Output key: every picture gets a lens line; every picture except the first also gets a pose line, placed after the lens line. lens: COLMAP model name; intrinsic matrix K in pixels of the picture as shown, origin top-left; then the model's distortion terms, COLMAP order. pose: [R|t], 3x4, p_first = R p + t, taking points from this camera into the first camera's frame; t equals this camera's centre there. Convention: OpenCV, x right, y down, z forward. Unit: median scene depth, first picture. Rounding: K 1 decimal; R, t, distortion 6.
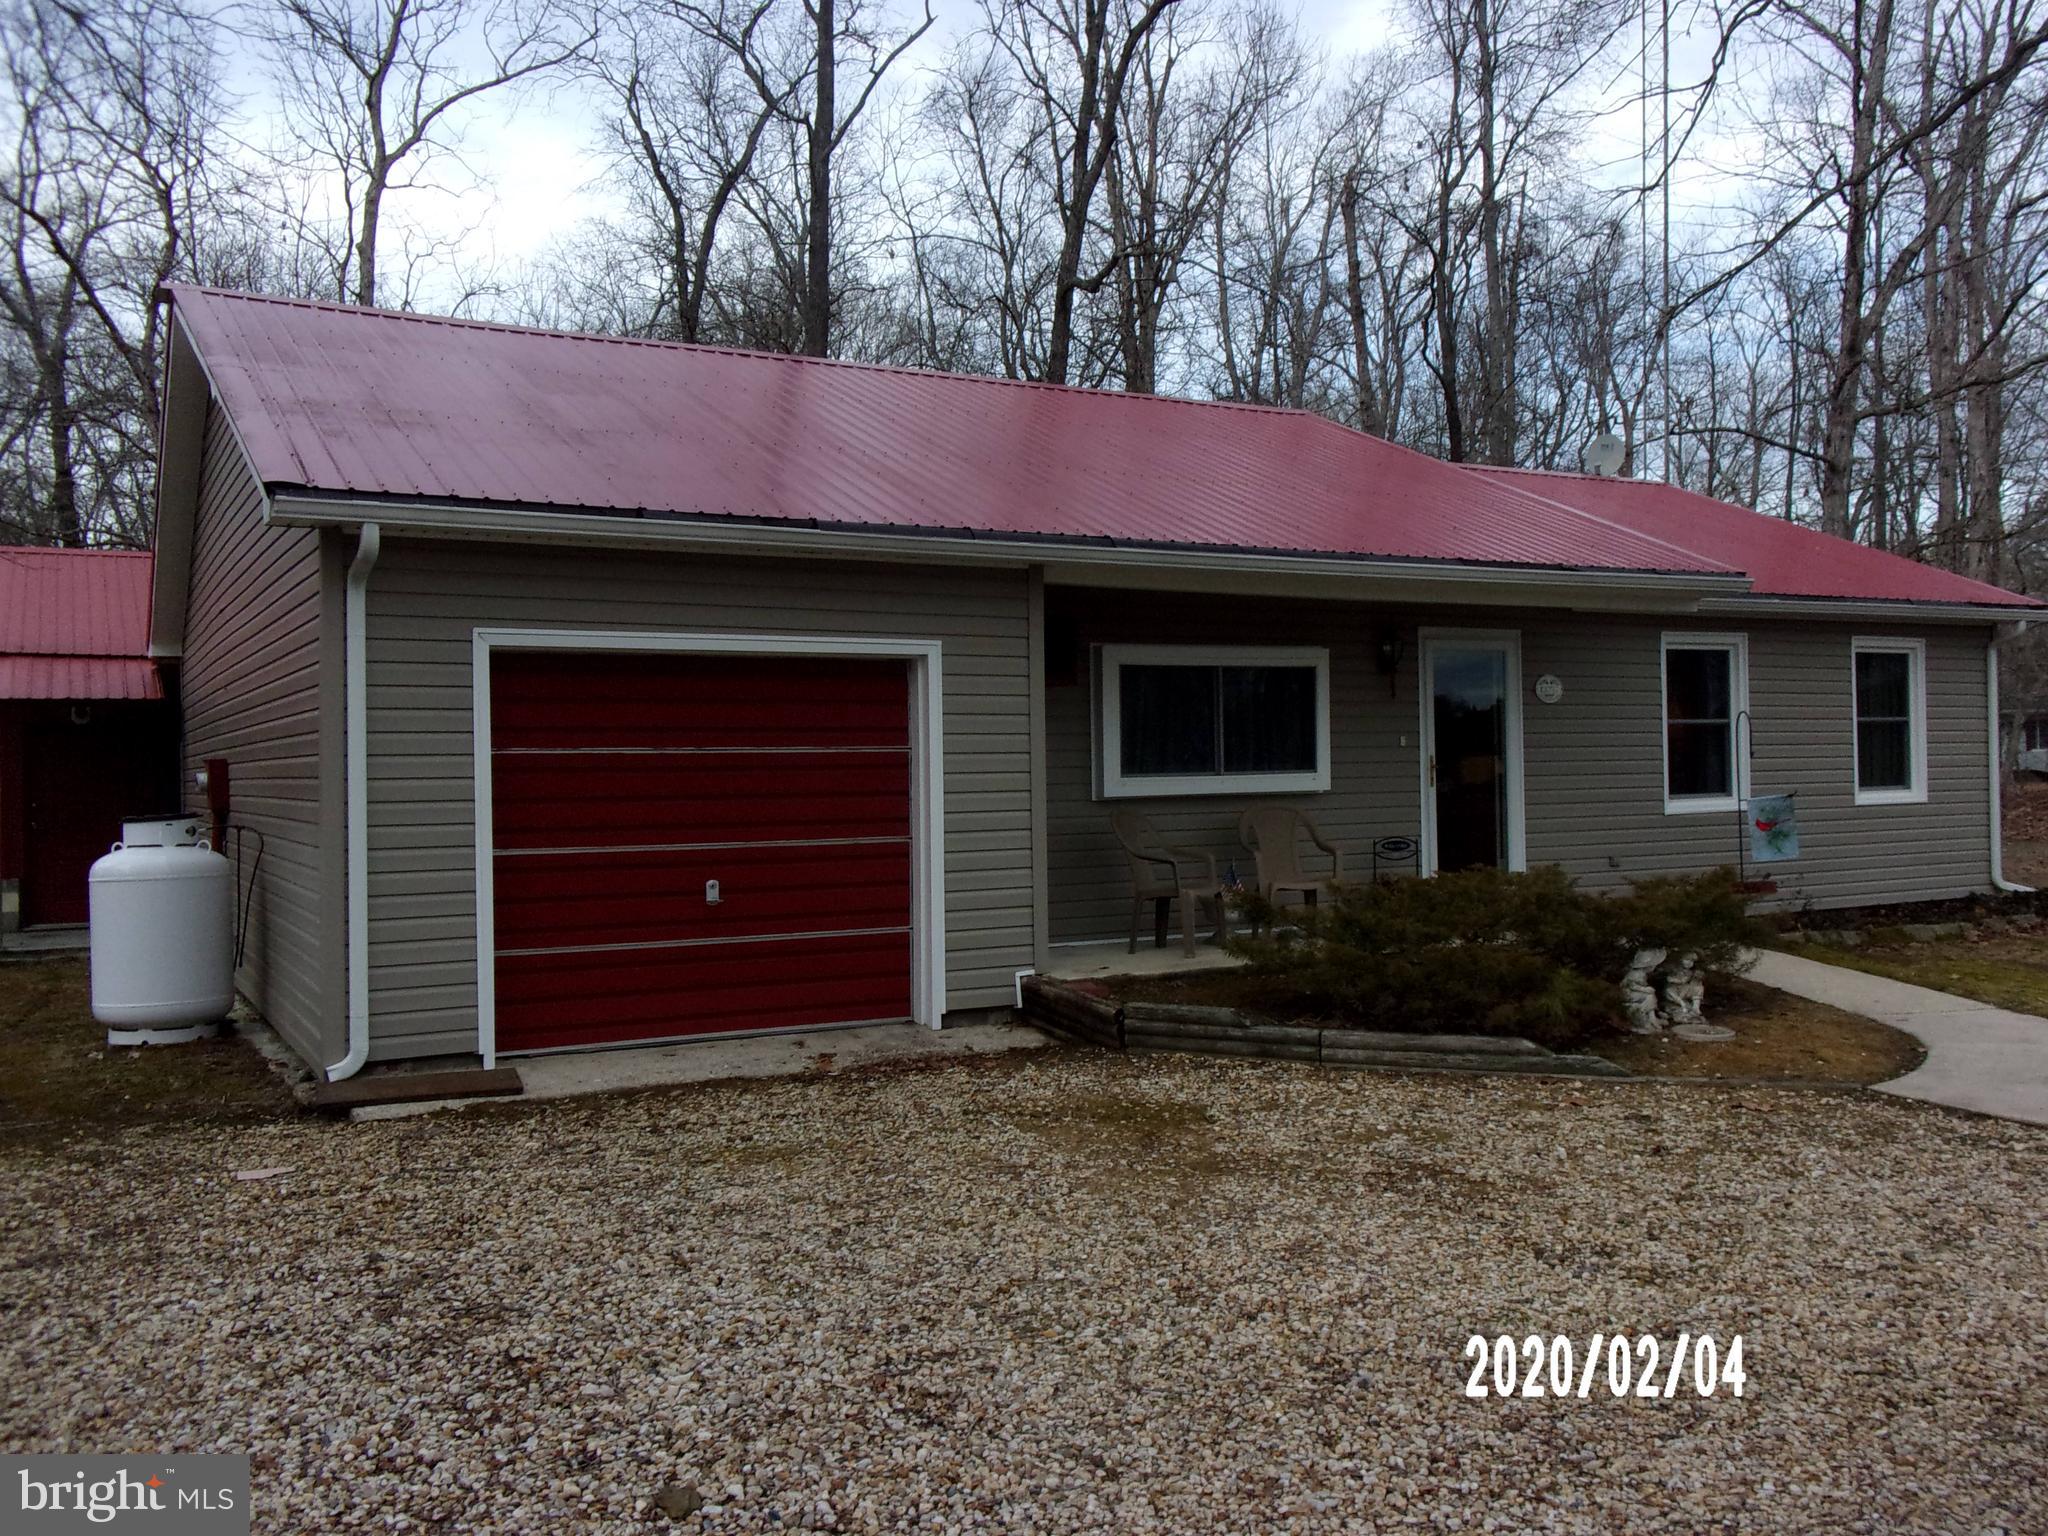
lens RADIAL K [[1709.1, 0, 1024.0], [0, 1709.1, 768.0], [0, 0, 1]] dist [0.009458, -0.000438]
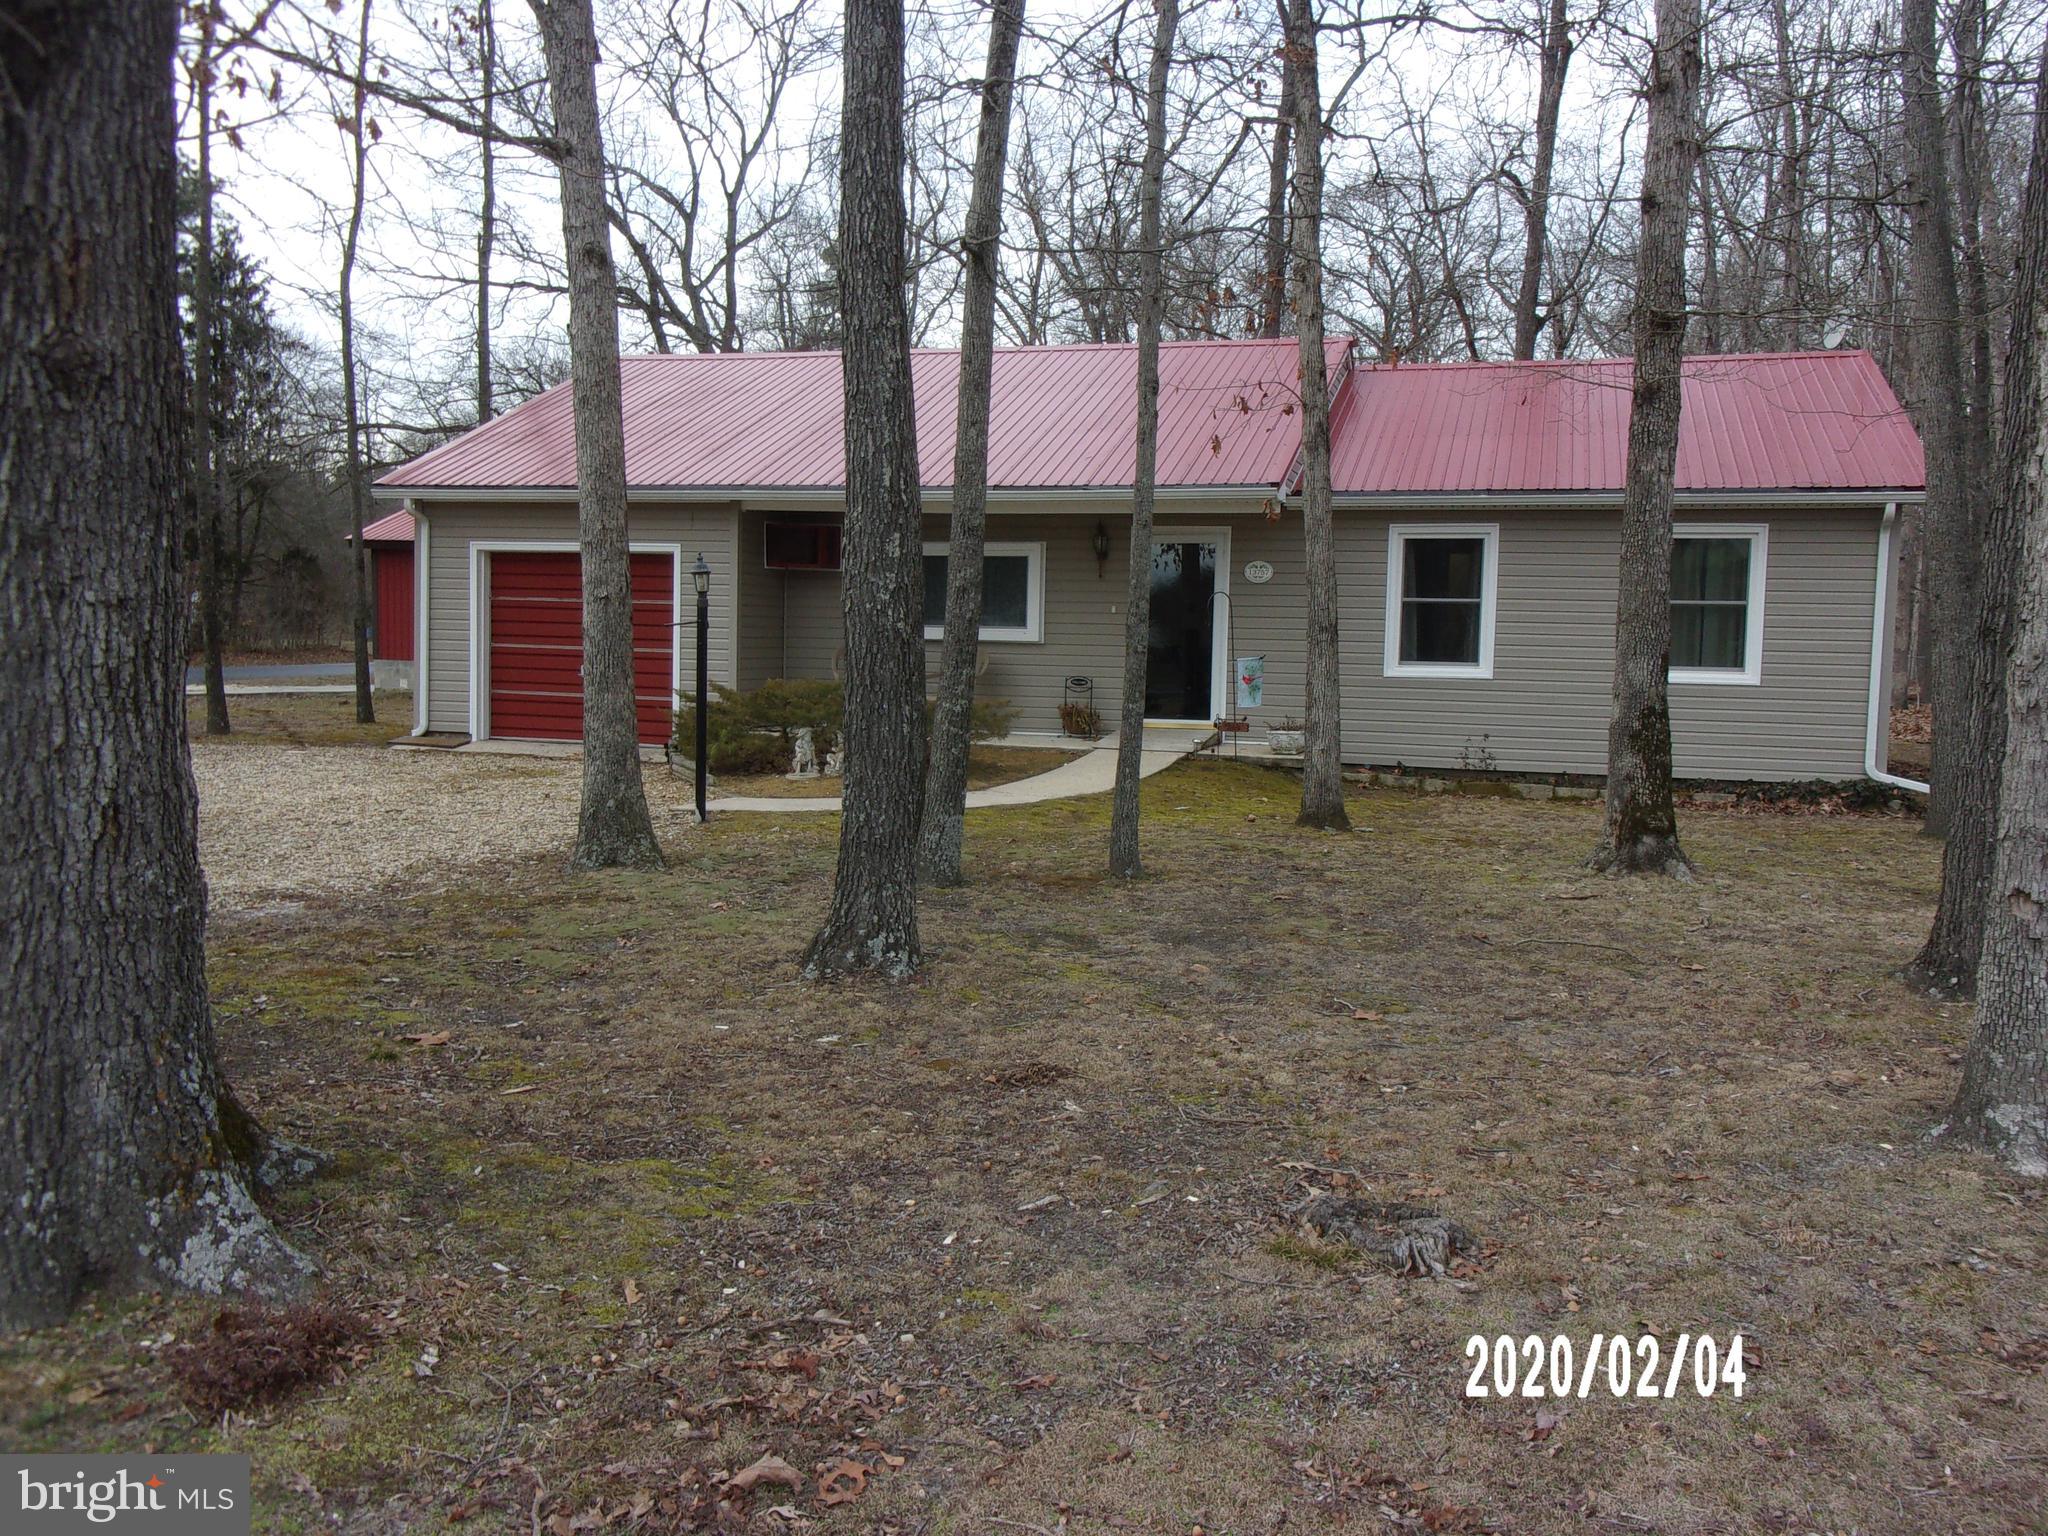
lens RADIAL K [[1709.1, 0, 1024.0], [0, 1709.1, 768.0], [0, 0, 1]] dist [0.009458, -0.000438]
pose [[0.643452, 0.078545, -0.761446, 1.177690], [-0.044854, 0.996881, 0.064928, 0.021743], [0.764172, -0.007624, 0.644968, 0.074189]]
